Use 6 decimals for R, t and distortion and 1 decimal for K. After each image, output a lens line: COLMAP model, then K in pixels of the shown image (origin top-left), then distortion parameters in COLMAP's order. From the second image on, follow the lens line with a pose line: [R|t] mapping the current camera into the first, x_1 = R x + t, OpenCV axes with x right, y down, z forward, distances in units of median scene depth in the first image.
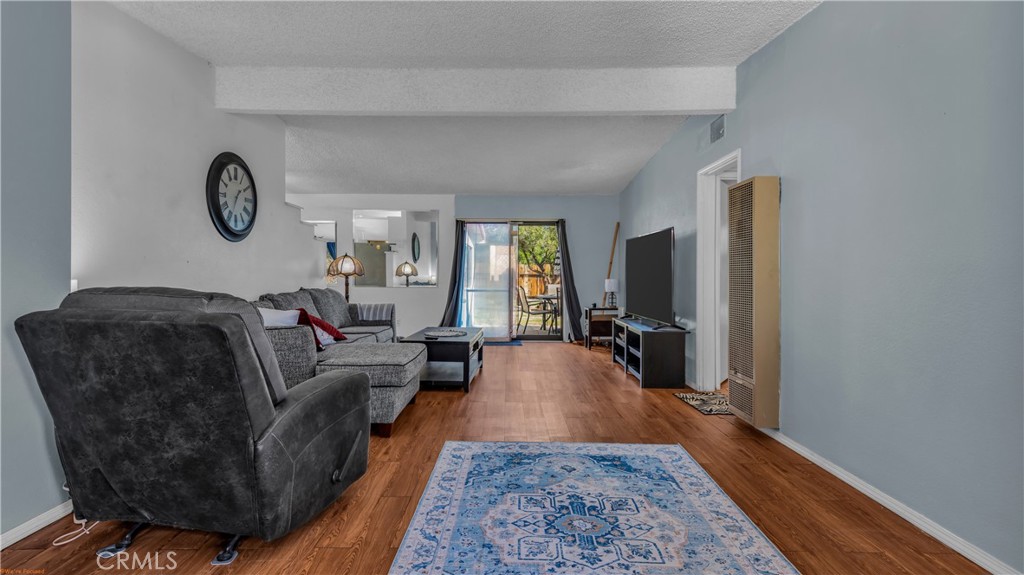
lens RADIAL K [[491.7, 0, 505.1], [0, 491.7, 280.0], [0, 0, 1]] dist [0.000695, 0.000006]
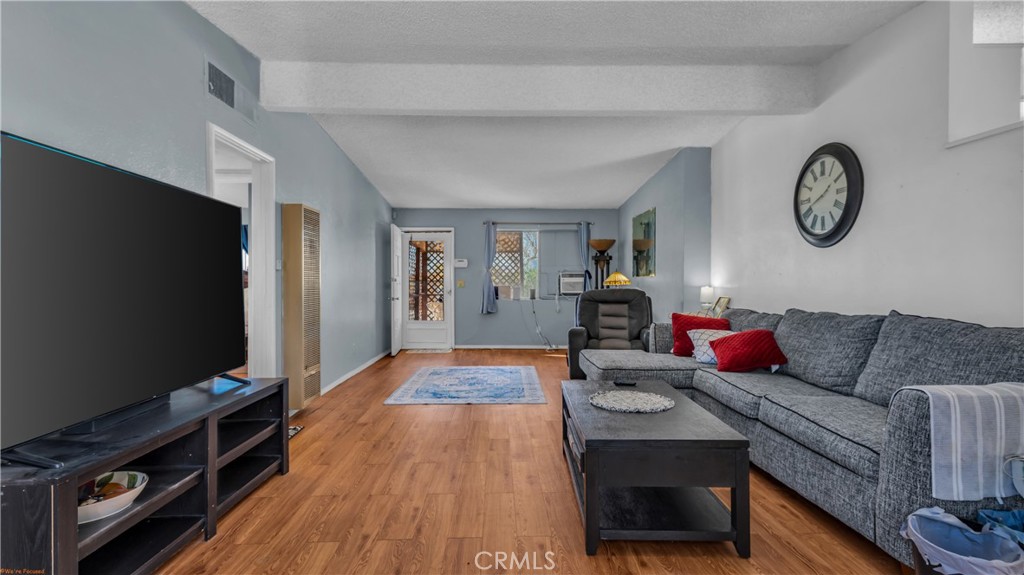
lens RADIAL K [[491.7, 0, 509.7], [0, 491.7, 285.7], [0, 0, 1]] dist [0.000695, 0.000006]
pose [[-0.999793, 0.005522, -0.019563, 0.025303], [0.005127, 0.999783, 0.020194, -0.028630], [0.019670, 0.020090, -0.999605, 1.819458]]
